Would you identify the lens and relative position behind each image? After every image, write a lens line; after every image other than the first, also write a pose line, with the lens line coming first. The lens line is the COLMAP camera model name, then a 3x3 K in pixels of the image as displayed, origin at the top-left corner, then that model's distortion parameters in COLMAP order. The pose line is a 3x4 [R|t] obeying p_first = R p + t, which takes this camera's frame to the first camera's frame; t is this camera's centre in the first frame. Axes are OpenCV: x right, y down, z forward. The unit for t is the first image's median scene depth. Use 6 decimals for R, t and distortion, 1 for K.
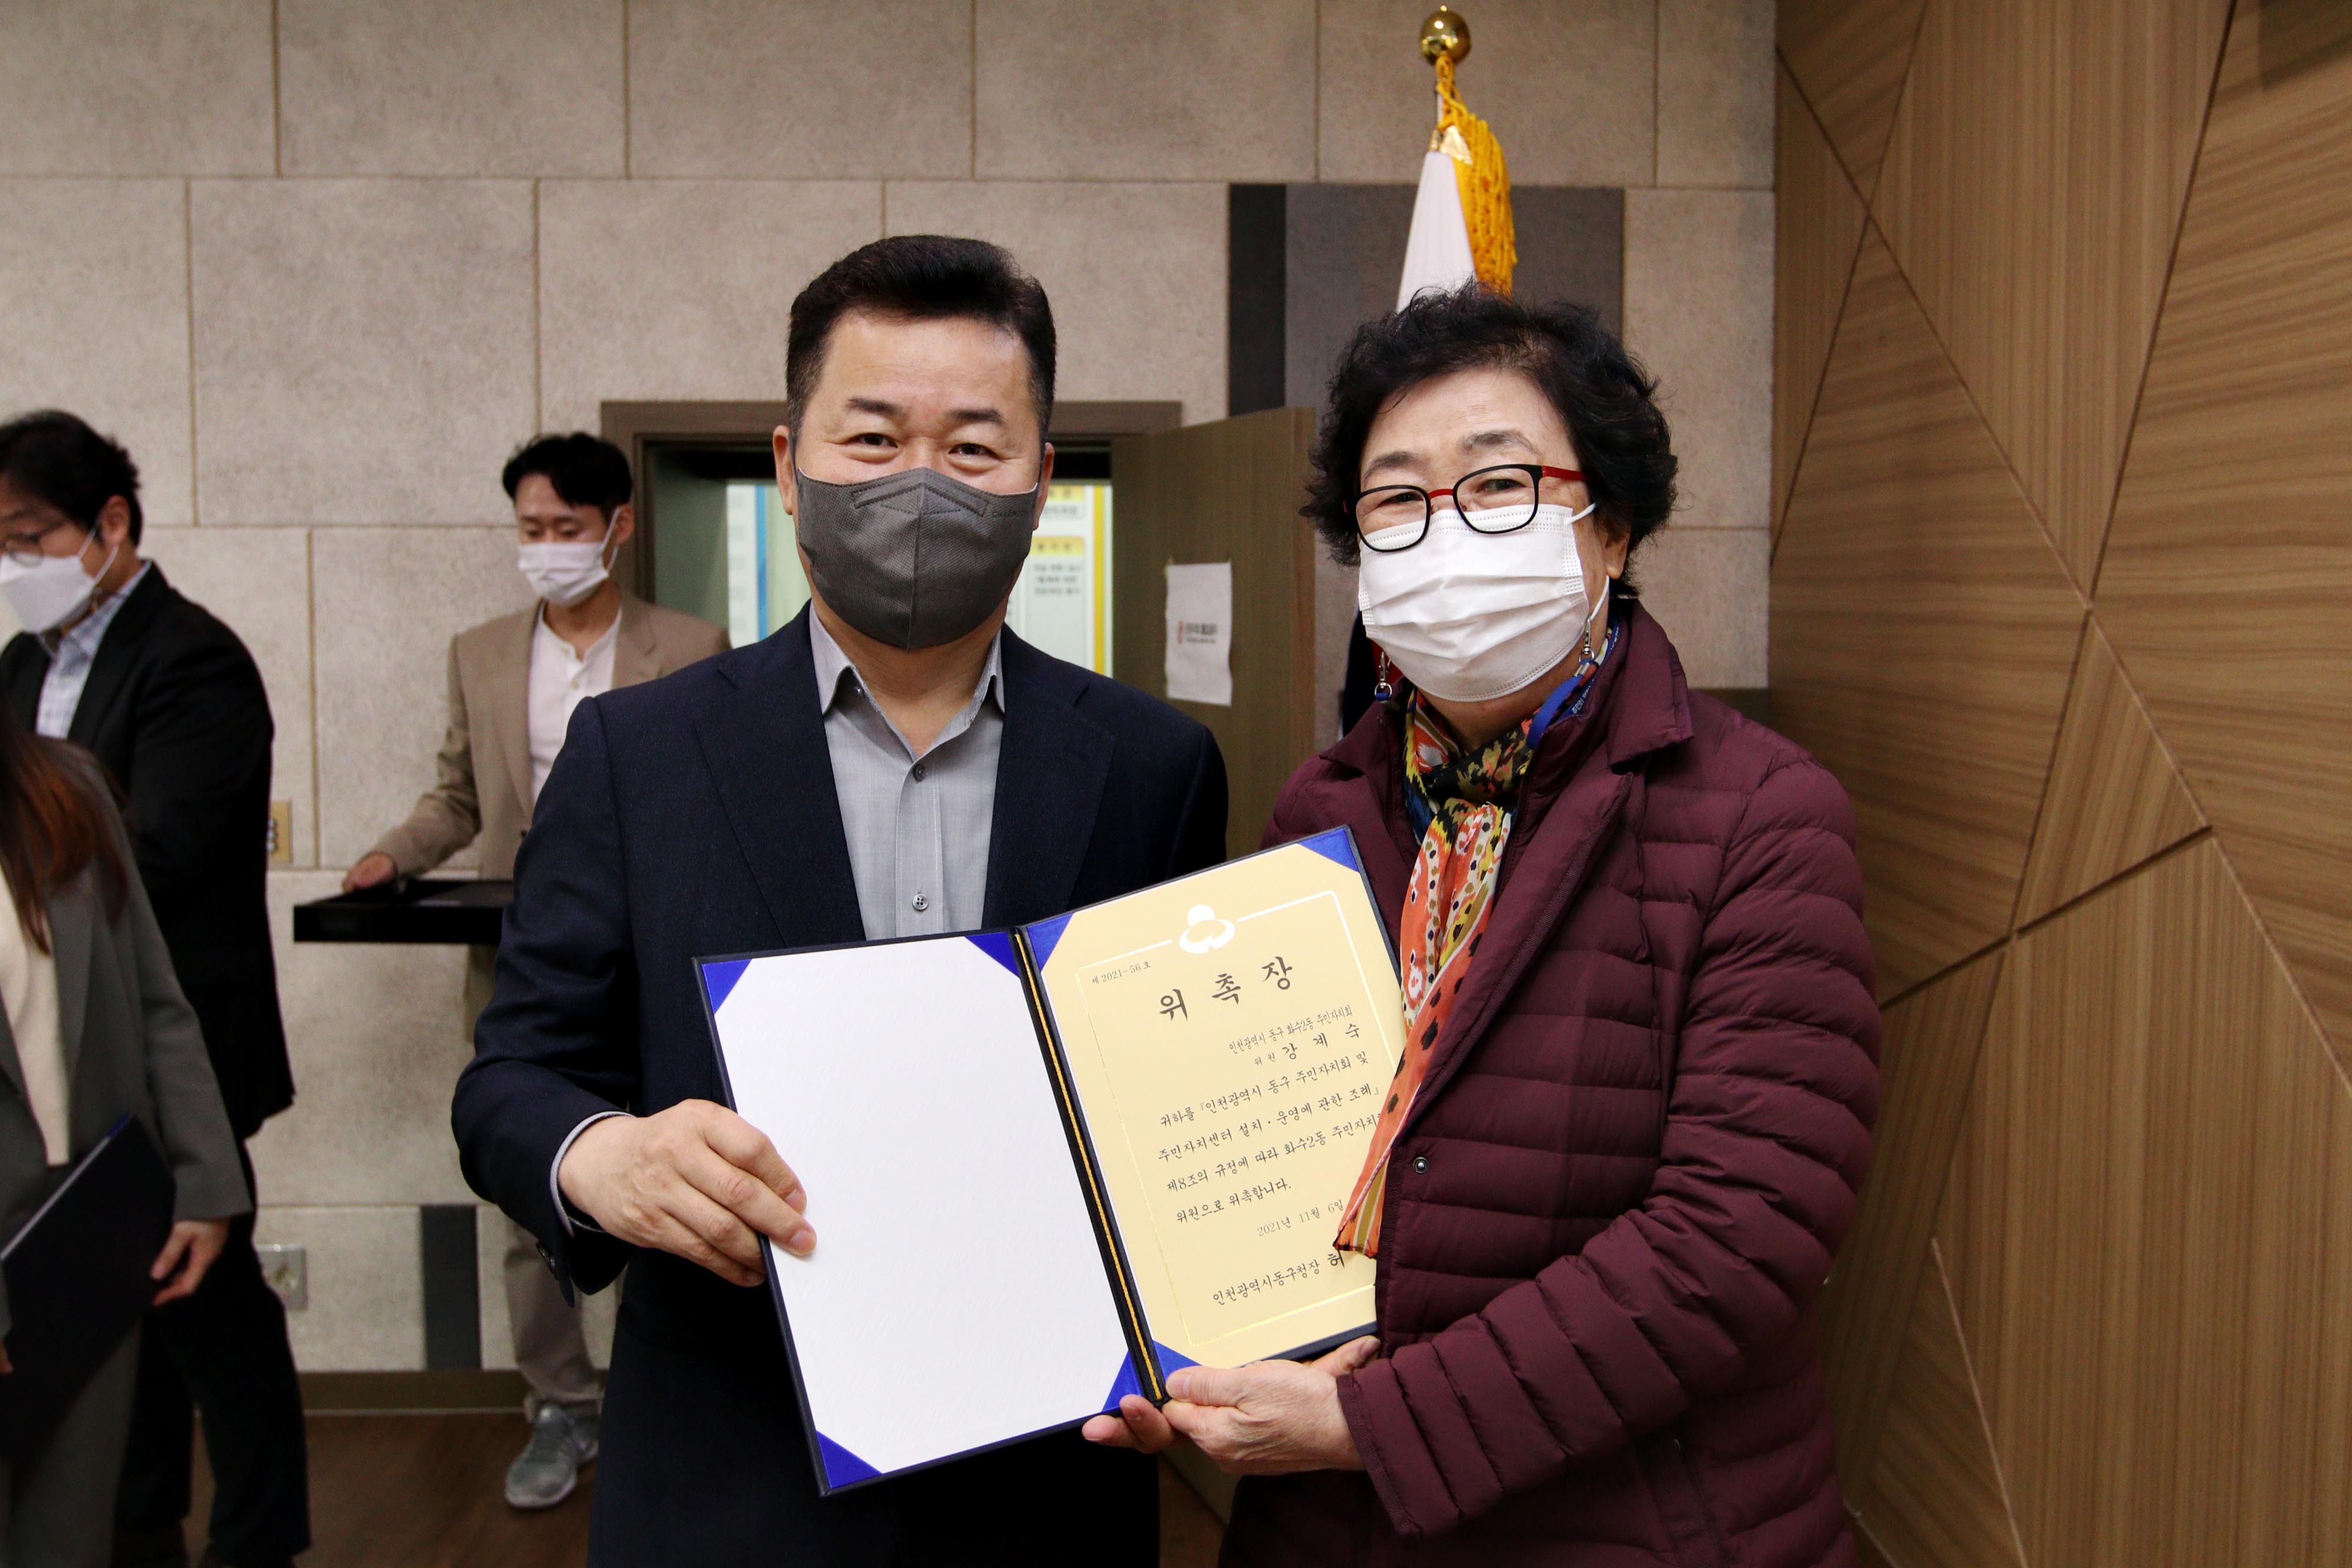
lens RADIAL K [[2228.1, 0, 1179.3], [0, 2228.1, 729.0], [0, 0, 1]] dist [-0.062306, 0.063162]
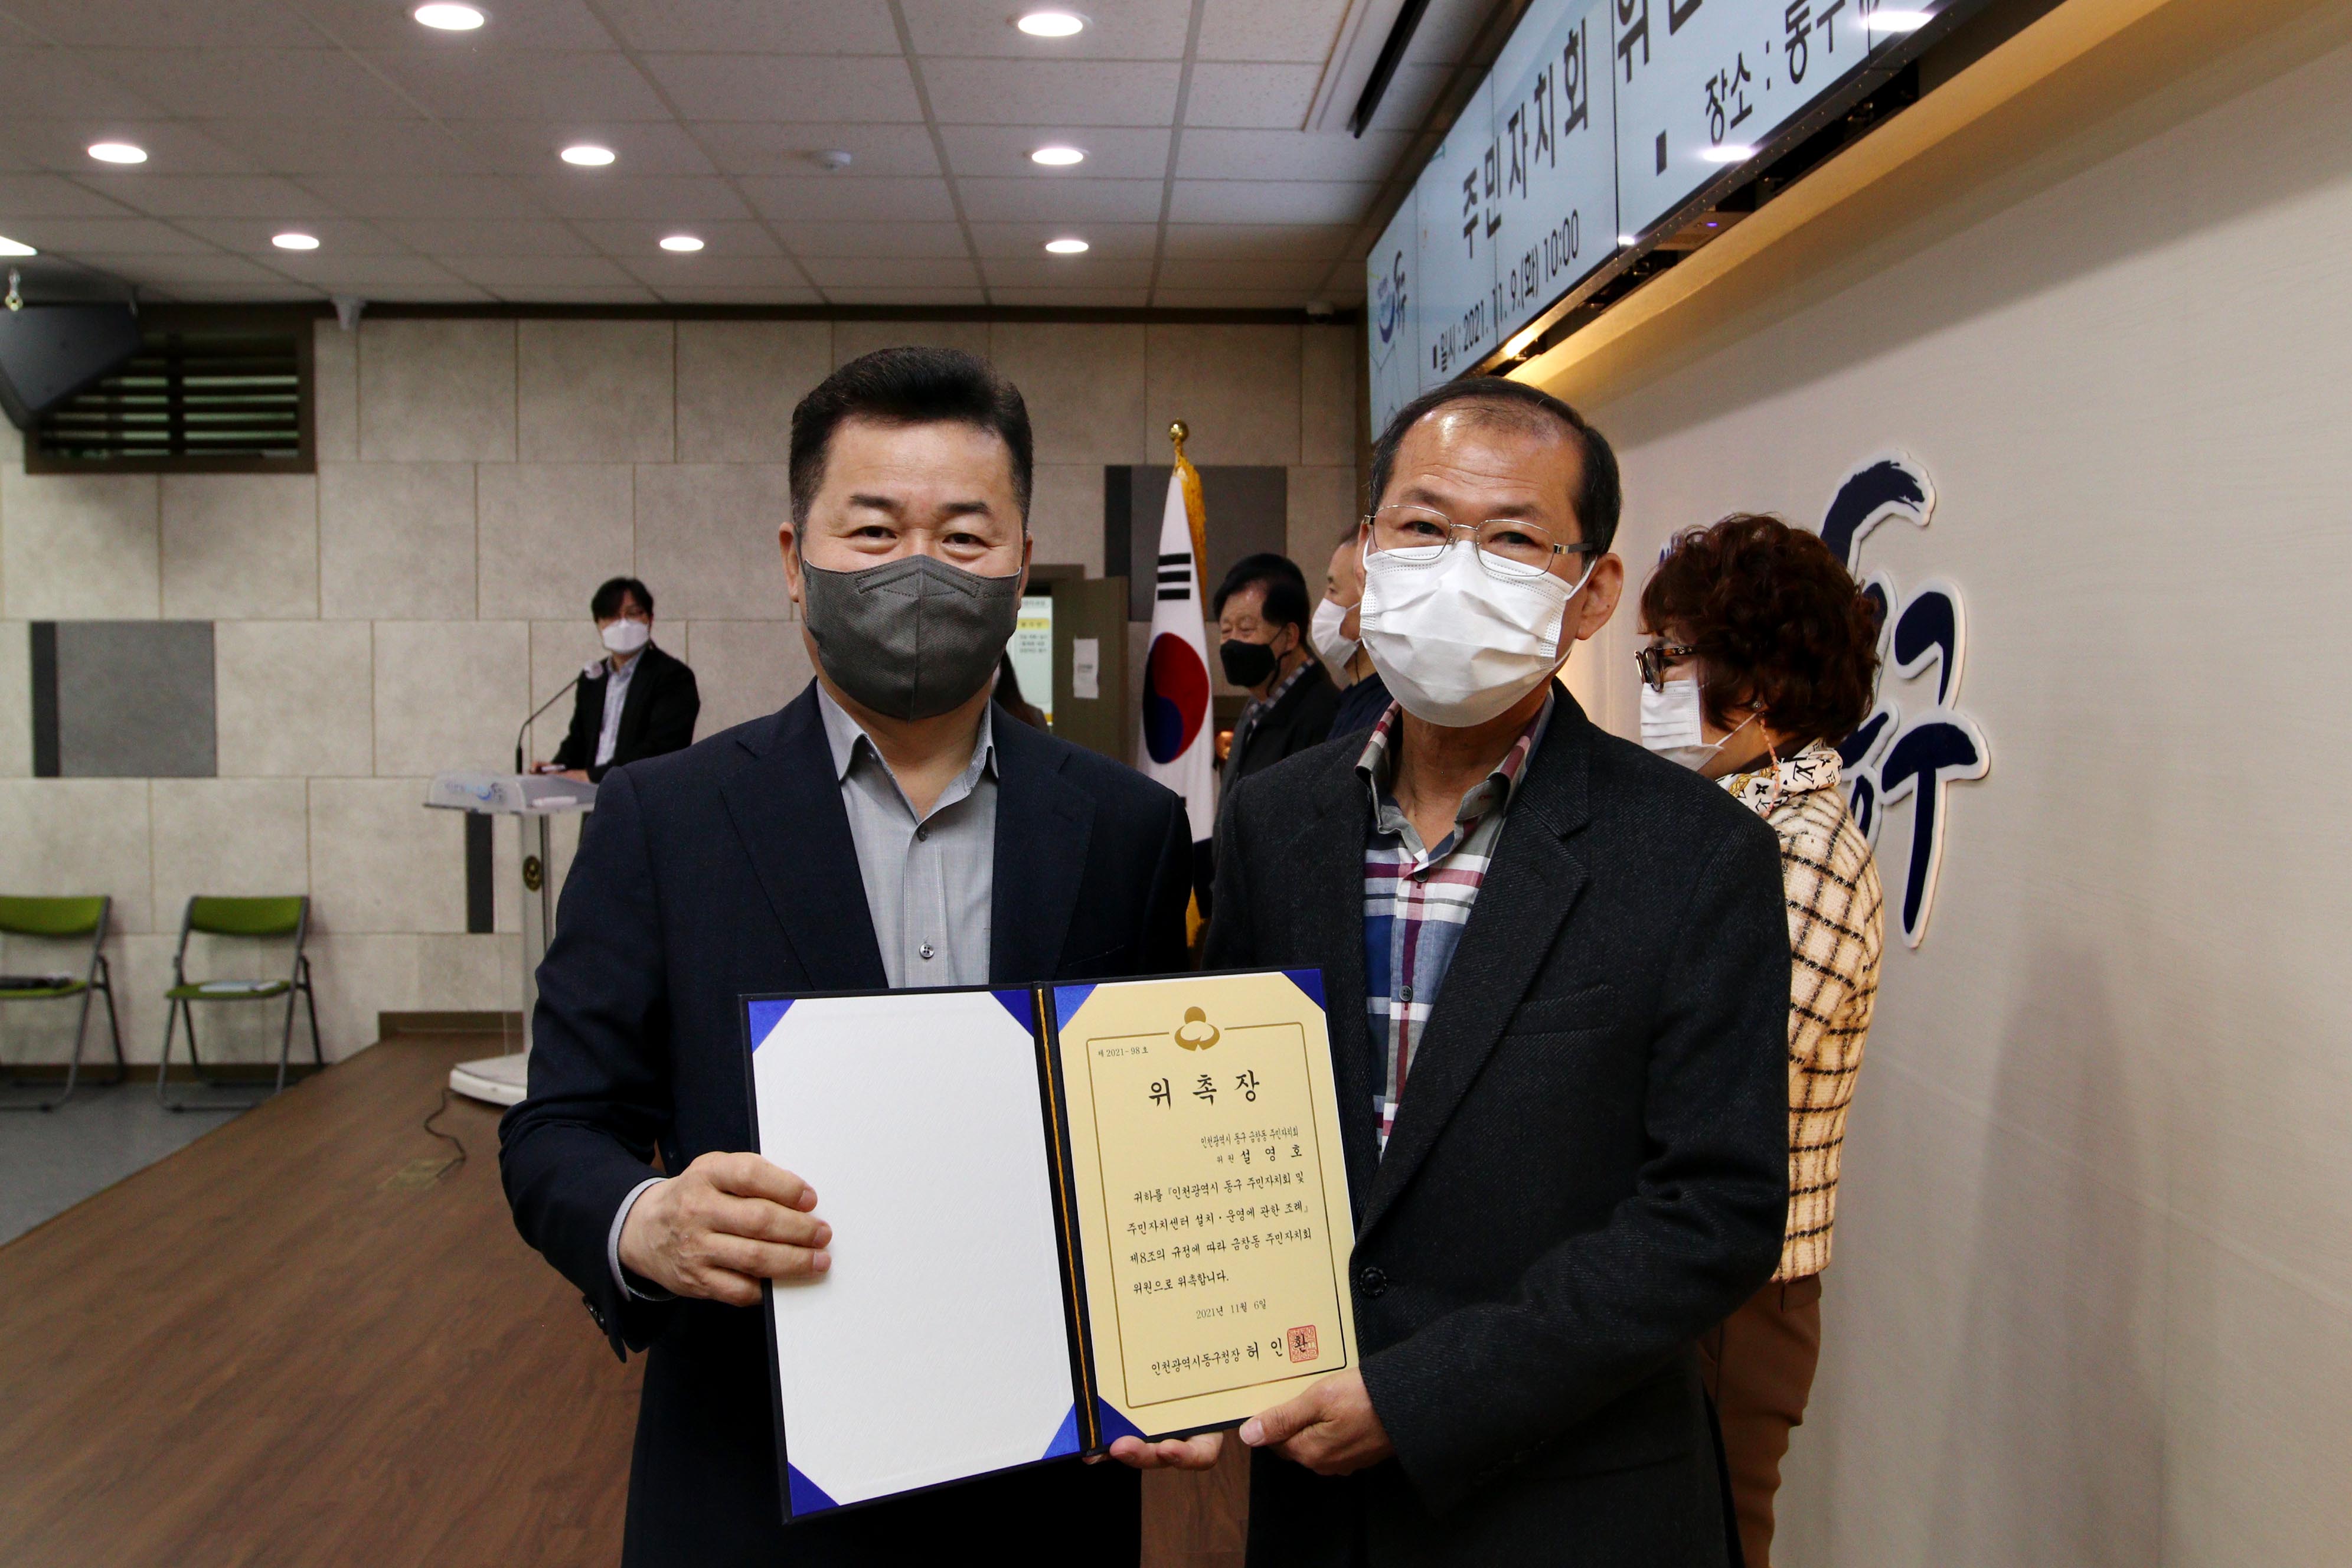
lens RADIAL K [[2203.7, 0, 1256.7], [0, 2203.7, 713.3], [0, 0, 1]] dist [-0.073333, 0.074773]
pose [[0.999822, 0.000203, 0.018873, 0.133331], [0.000355, 0.999563, -0.029566, 0.065862], [-0.018870, 0.029567, 0.999385, -1.198041]]
